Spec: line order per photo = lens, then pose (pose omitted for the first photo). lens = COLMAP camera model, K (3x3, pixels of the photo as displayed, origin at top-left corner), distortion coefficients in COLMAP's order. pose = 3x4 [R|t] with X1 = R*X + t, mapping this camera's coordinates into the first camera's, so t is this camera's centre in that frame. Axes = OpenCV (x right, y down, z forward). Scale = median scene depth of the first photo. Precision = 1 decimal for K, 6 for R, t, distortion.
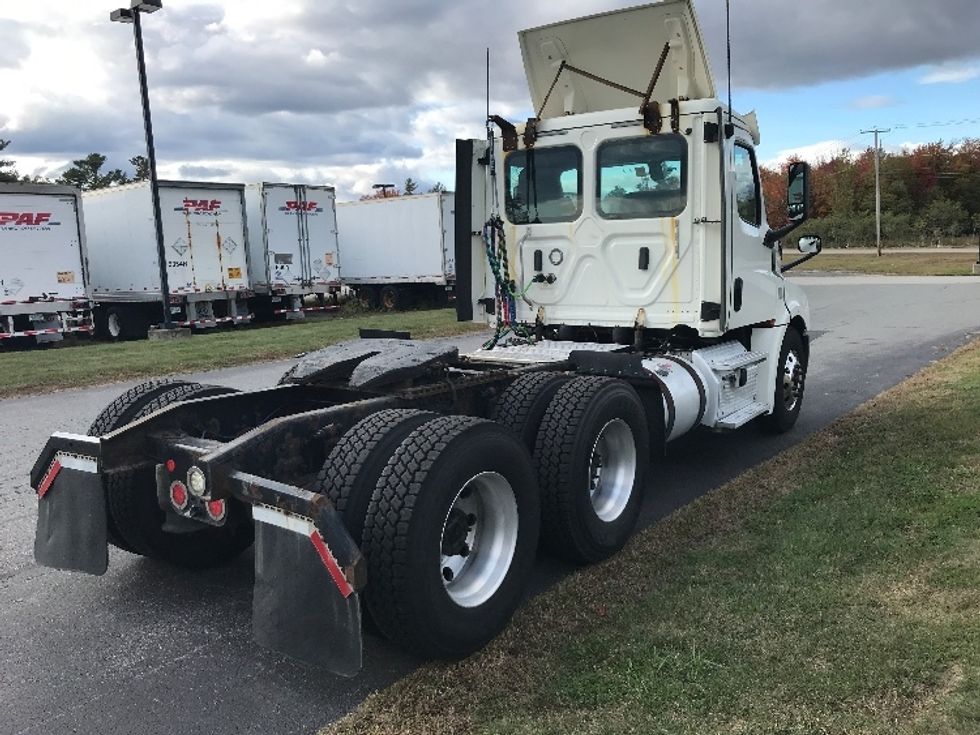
lens RADIAL K [[802.9, 0, 494.0], [0, 802.9, 351.7], [0, 0, 1]] dist [0.001872, 0.002896]
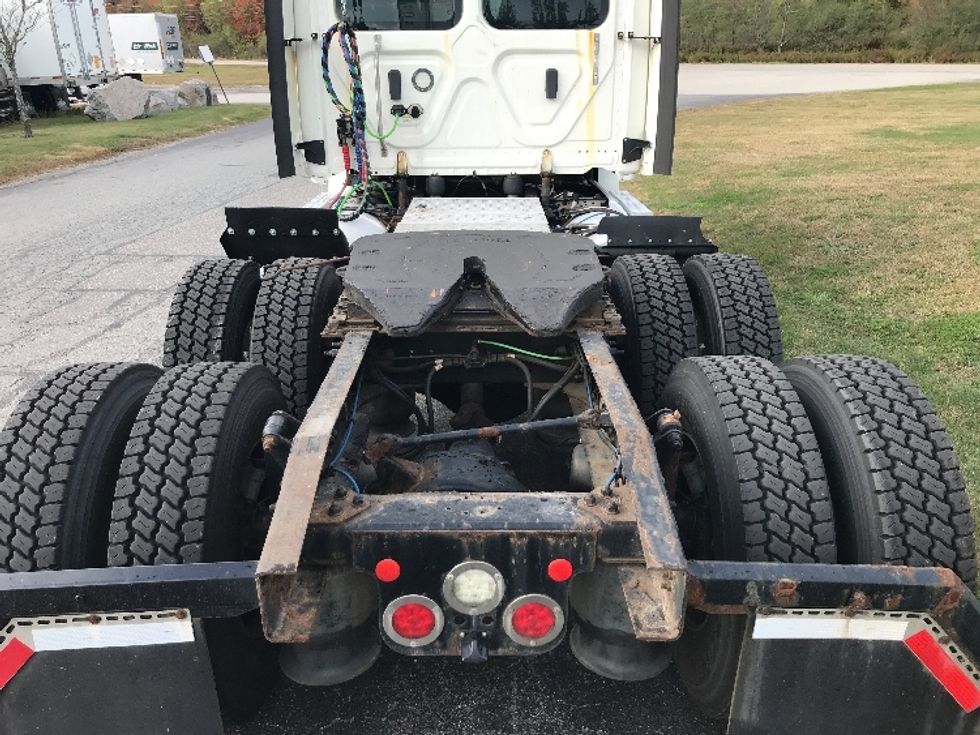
lens RADIAL K [[802.9, 0, 494.0], [0, 802.9, 351.7], [0, 0, 1]] dist [0.001872, 0.002896]
pose [[0.808882, -0.180554, 0.559563, -0.334170], [0.056784, 0.971224, 0.231300, -0.045198], [-0.585223, -0.155320, 0.795858, 0.356432]]
